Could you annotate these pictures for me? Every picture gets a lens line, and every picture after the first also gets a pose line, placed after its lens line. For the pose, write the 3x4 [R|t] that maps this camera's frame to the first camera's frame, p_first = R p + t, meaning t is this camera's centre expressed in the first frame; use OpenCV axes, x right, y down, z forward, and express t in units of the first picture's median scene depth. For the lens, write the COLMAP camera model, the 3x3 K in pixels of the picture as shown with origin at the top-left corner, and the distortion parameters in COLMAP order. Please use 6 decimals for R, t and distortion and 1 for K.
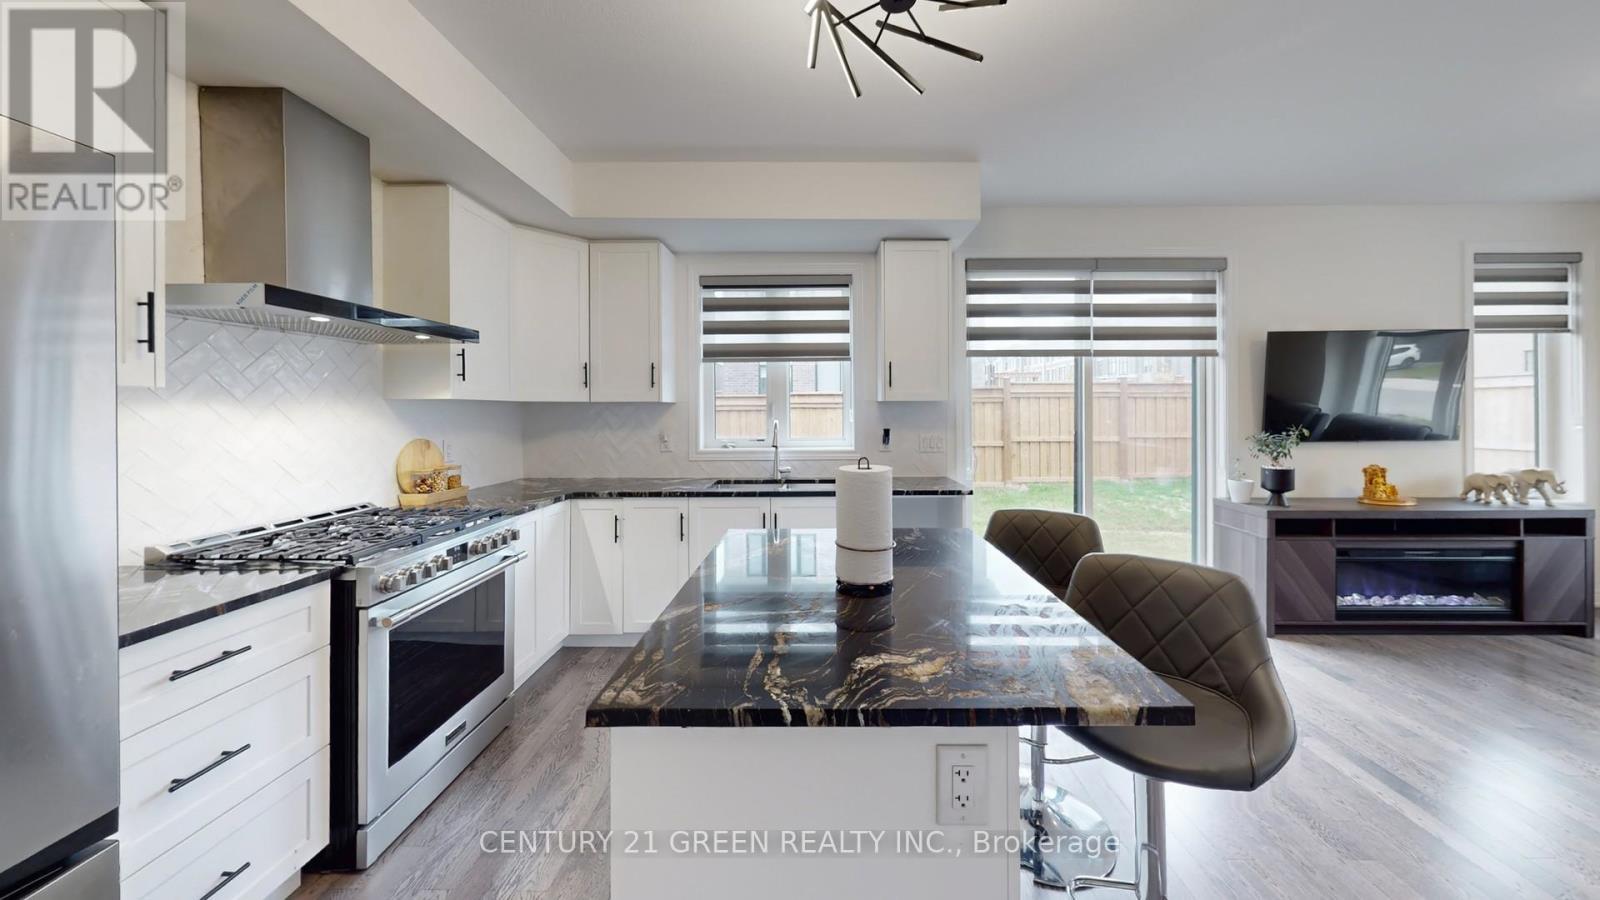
lens RADIAL K [[511.5, 0, 797.4], [0, 511.5, 410.7], [0, 0, 1]] dist [-0.001772, -0.000063]
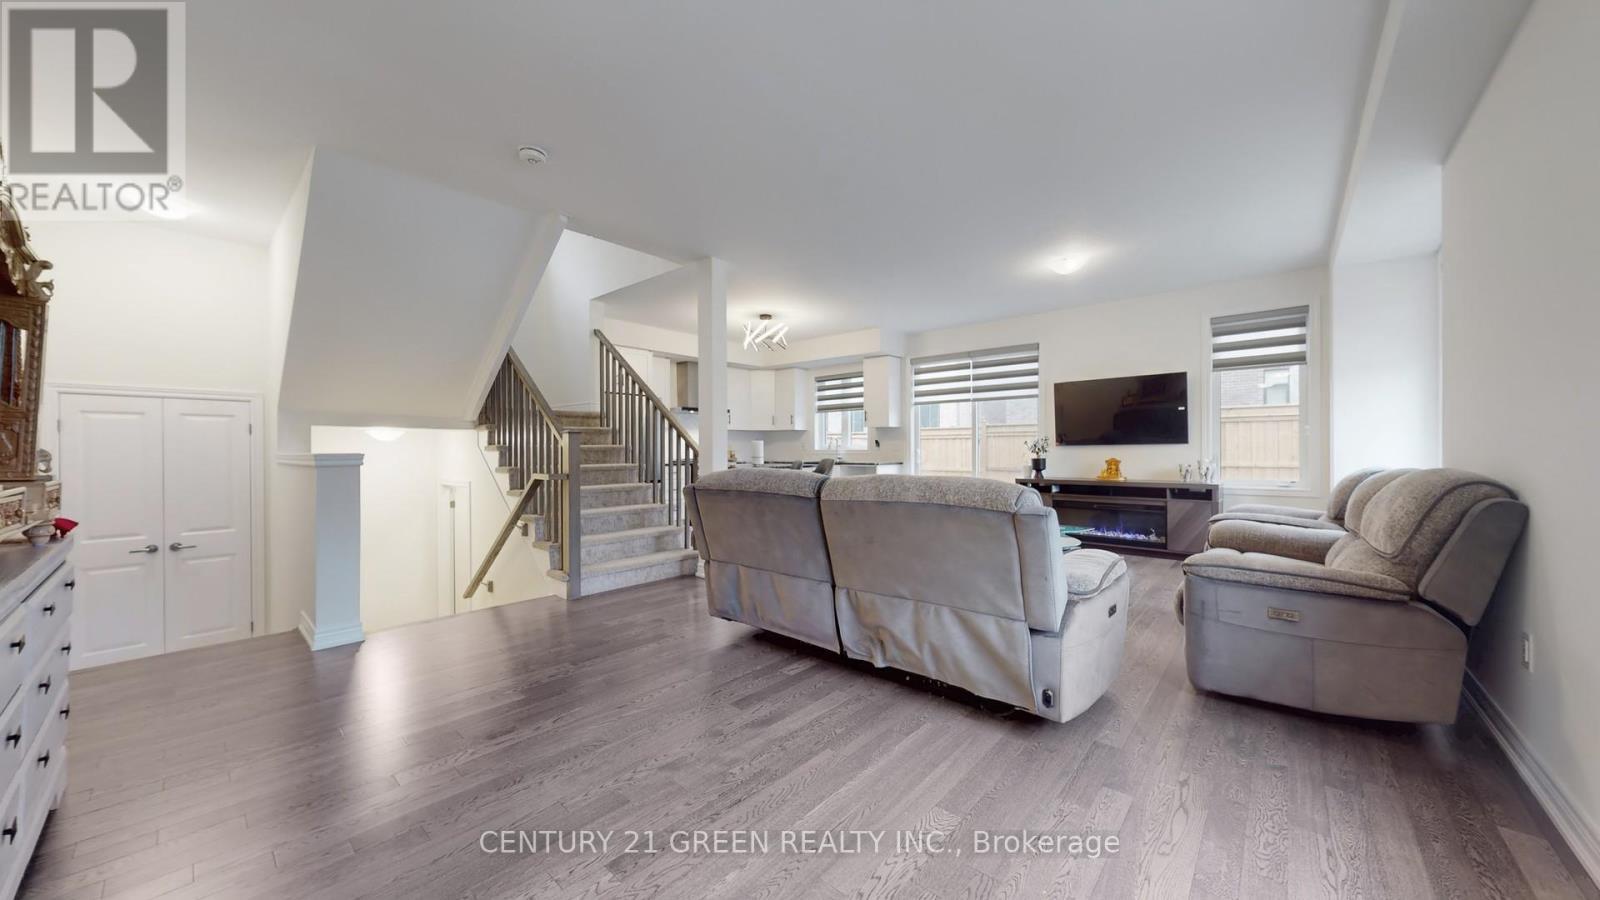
lens RADIAL K [[555.1, 0, 799.7], [0, 555.1, 454.3], [0, 0, 1]] dist [0.002138, 0.000052]
pose [[0.742897, 0.008098, -0.669357, 1.635341], [-0.002002, 0.999949, 0.009875, 0.079796], [0.669403, -0.005995, 0.742875, -1.082829]]
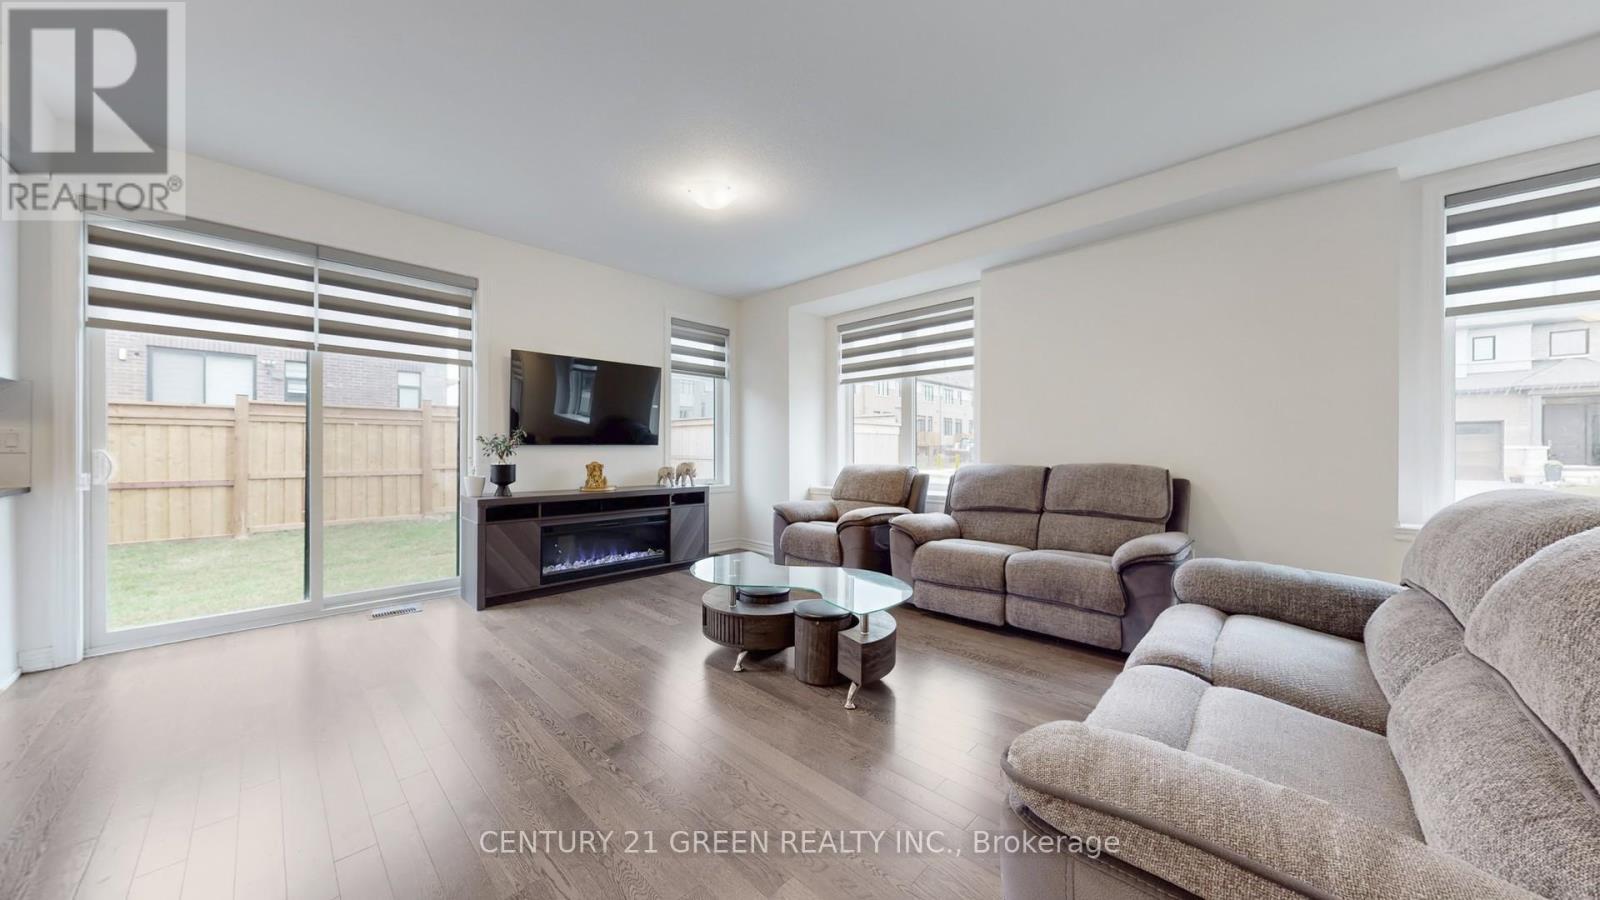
lens RADIAL K [[511.5, 0, 795.4], [0, 511.5, 451.3], [0, 0, 1]] dist [-0.001772, -0.000063]
pose [[0.691426, 0.003818, 0.722438, 0.555132], [-0.001000, 0.999990, -0.004328, 0.086422], [-0.722447, 0.002270, 0.691423, -0.286688]]
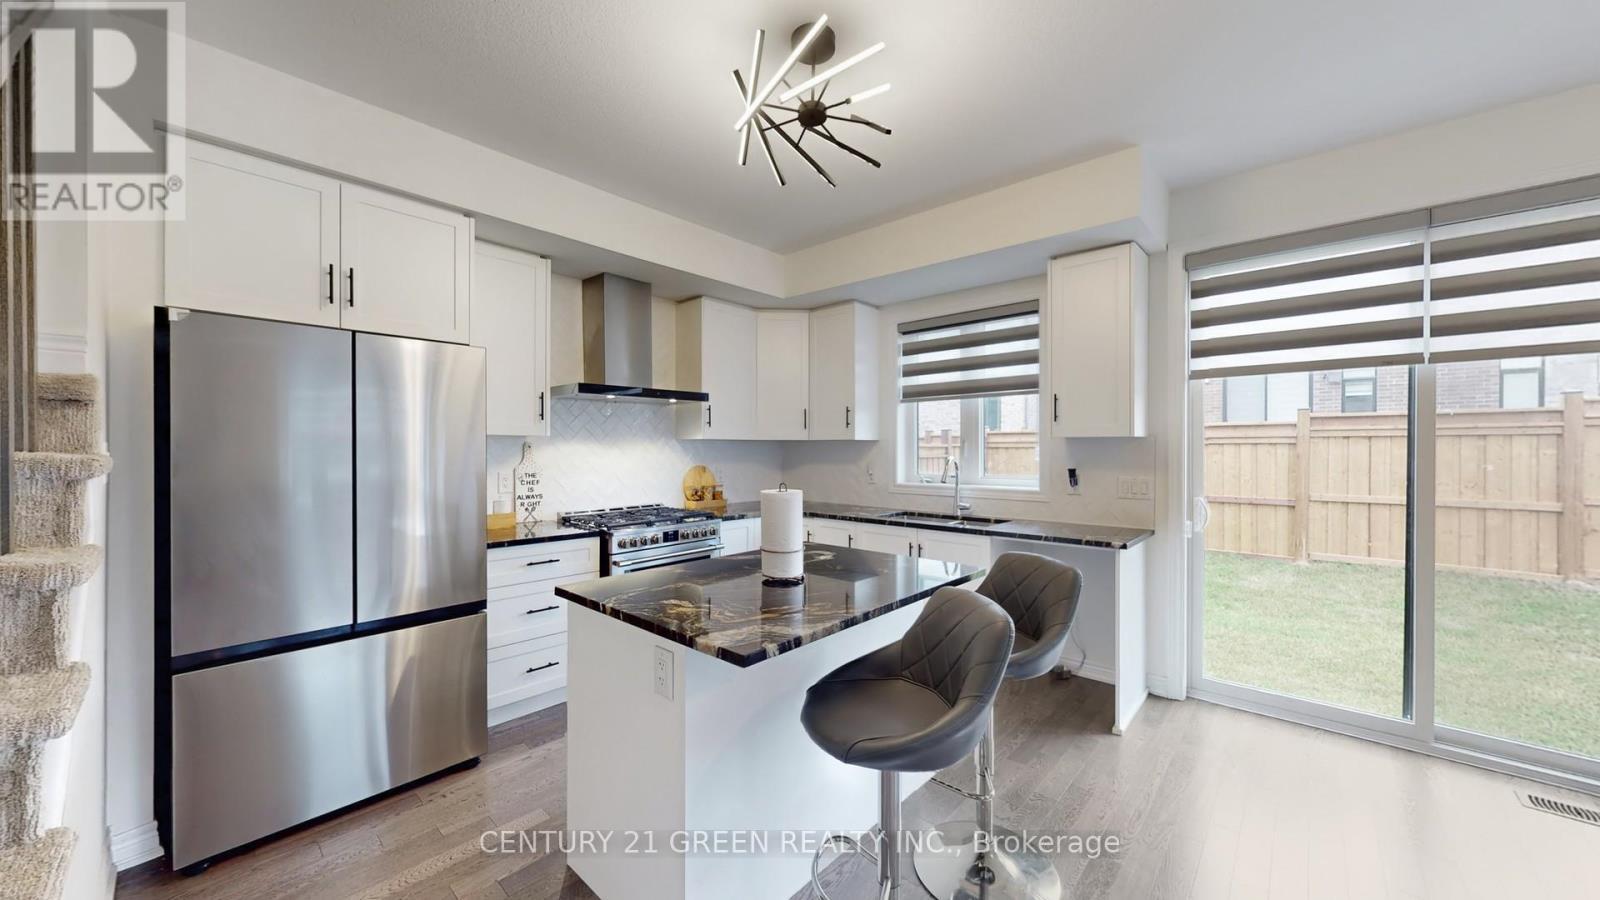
lens RADIAL K [[558.9, 0, 824.6], [0, 558.9, 451.4], [0, 0, 1]] dist [0.000734, 0.000241]
pose [[0.758009, 0.007901, -0.652197, 0.506934], [-0.002715, 0.999956, 0.008958, -0.002049], [0.652239, -0.005020, 0.757997, -0.009780]]
